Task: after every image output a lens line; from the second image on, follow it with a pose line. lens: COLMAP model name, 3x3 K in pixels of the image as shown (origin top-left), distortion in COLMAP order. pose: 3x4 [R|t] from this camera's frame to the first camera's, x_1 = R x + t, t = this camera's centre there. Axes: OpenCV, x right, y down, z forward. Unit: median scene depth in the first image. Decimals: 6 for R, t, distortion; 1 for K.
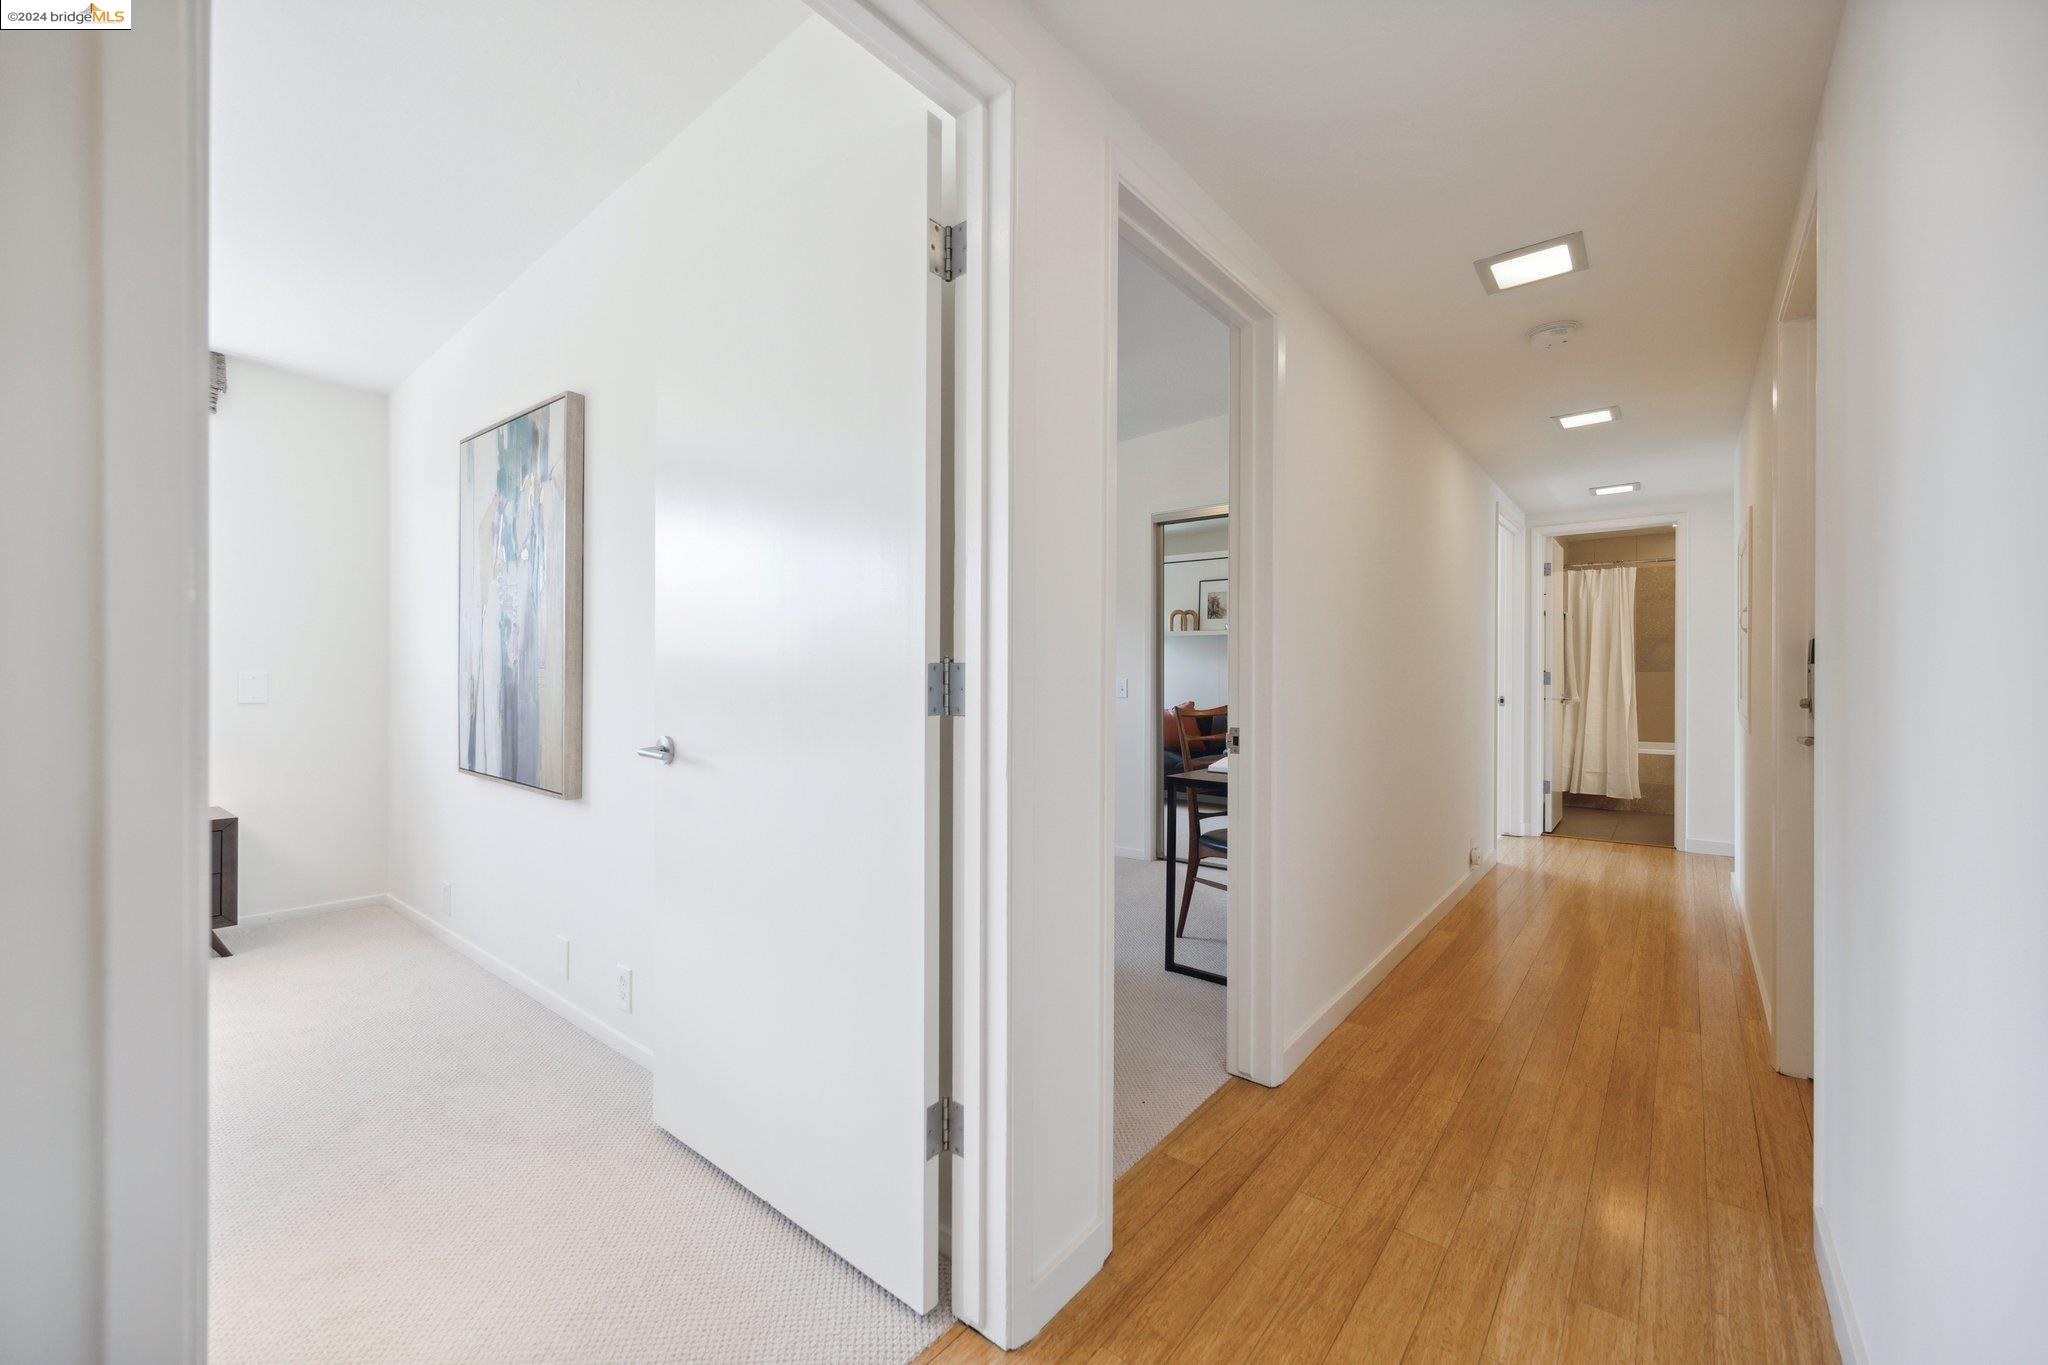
lens RADIAL K [[814.6, 0, 1023.7], [0, 814.6, 676.1], [0, 0, 1]] dist [0.000177, 0.000014]
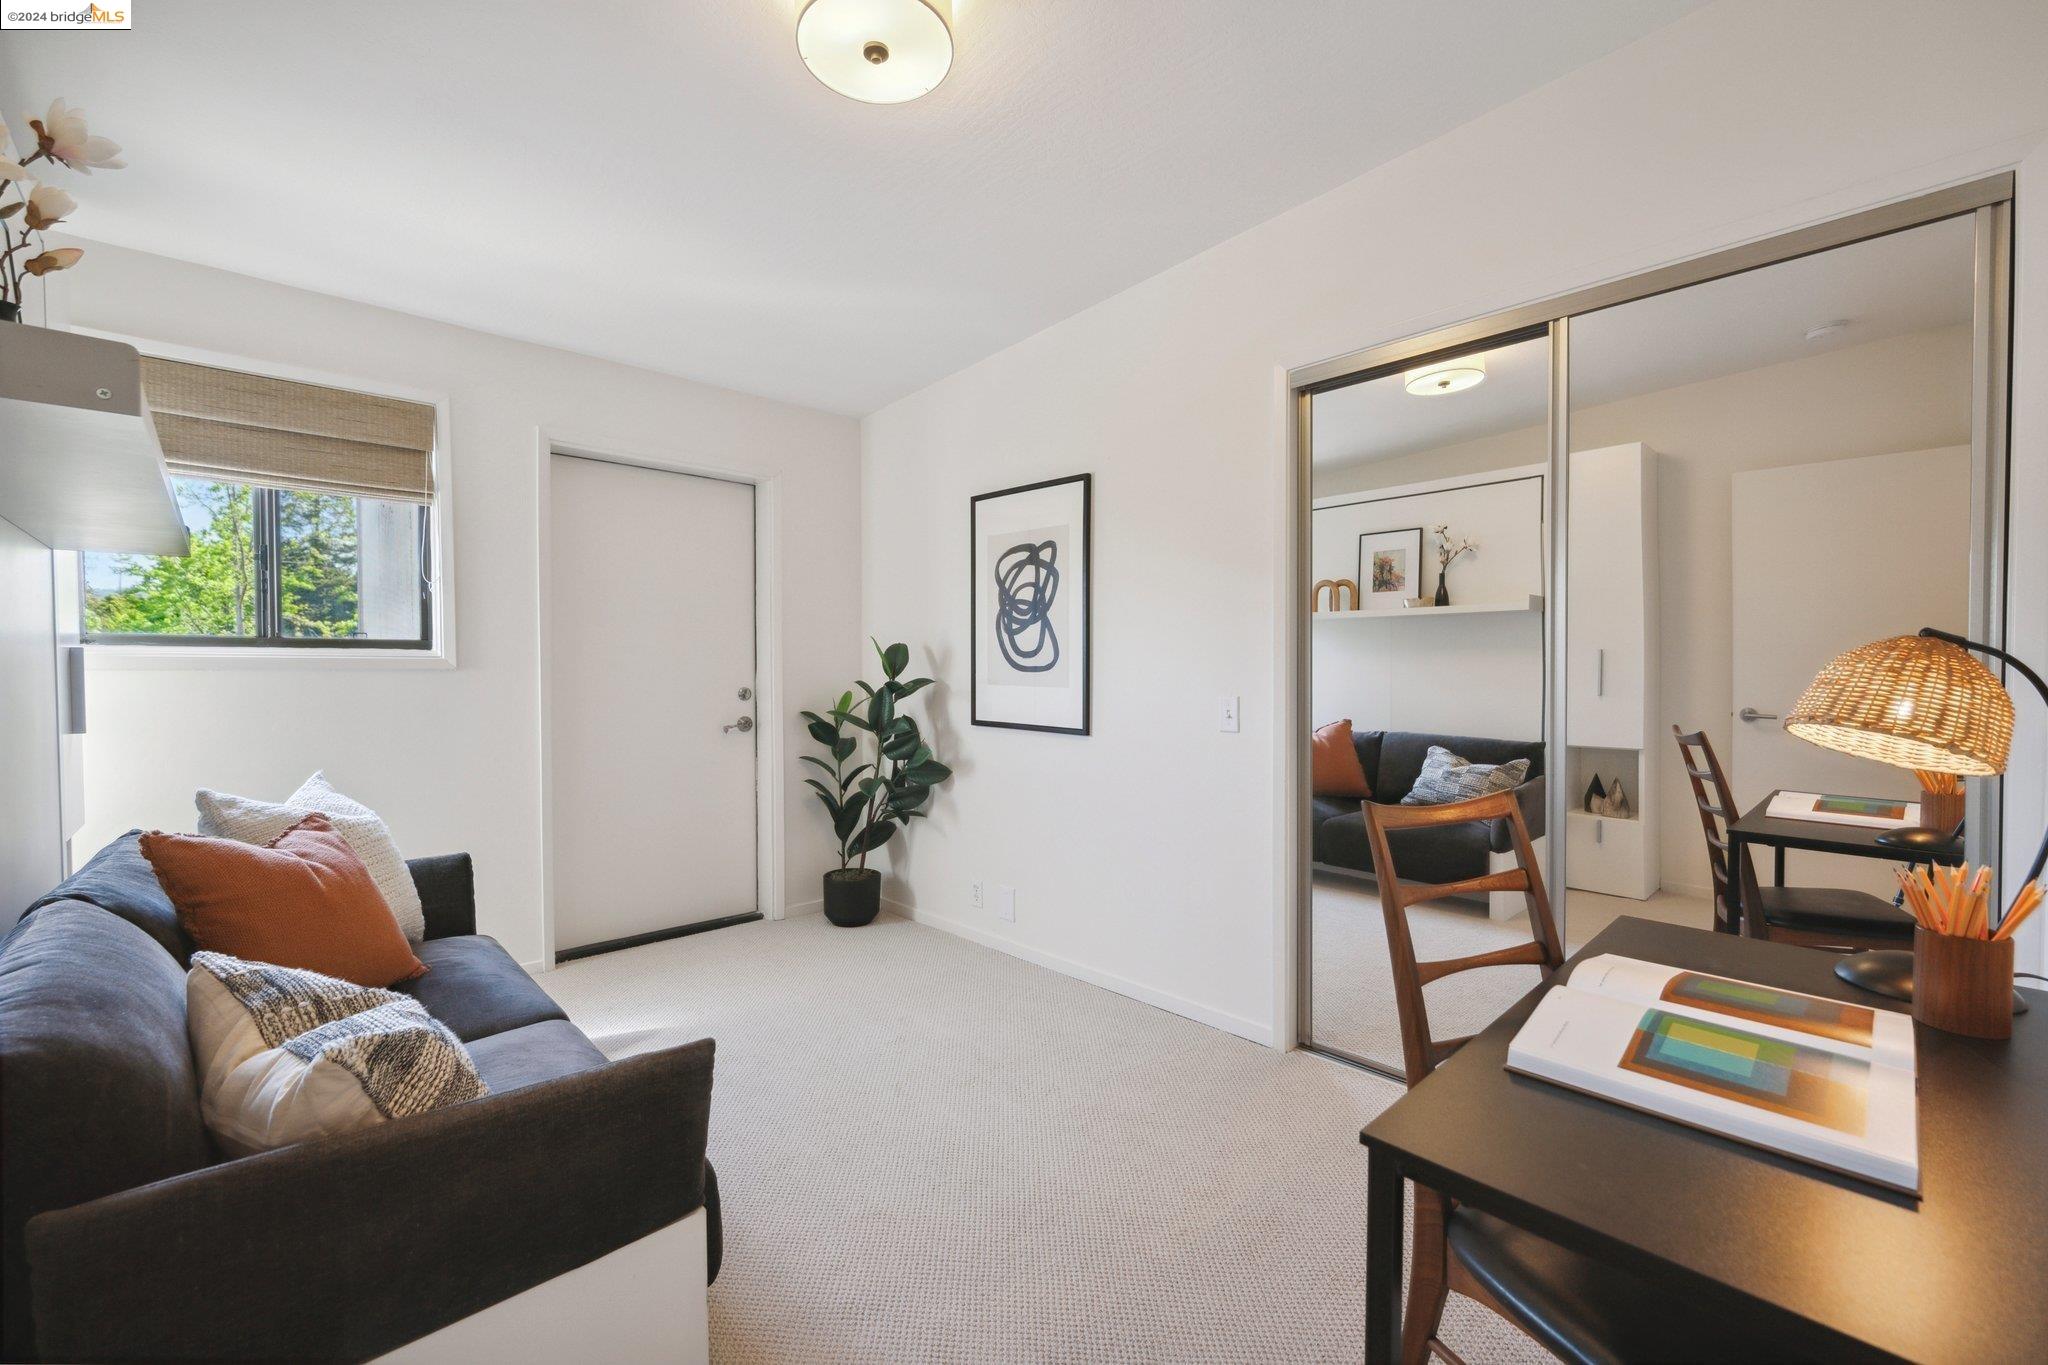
lens RADIAL K [[856.5, 0, 1022.4], [0, 856.5, 673.1], [0, 0, 1]] dist [-0.001104, -0.000846]
pose [[0.988010, 0.000108, -0.154390, 0.053047], [0.002283, 0.999880, 0.015309, -0.013446], [0.154373, -0.015478, 0.987891, 0.312260]]
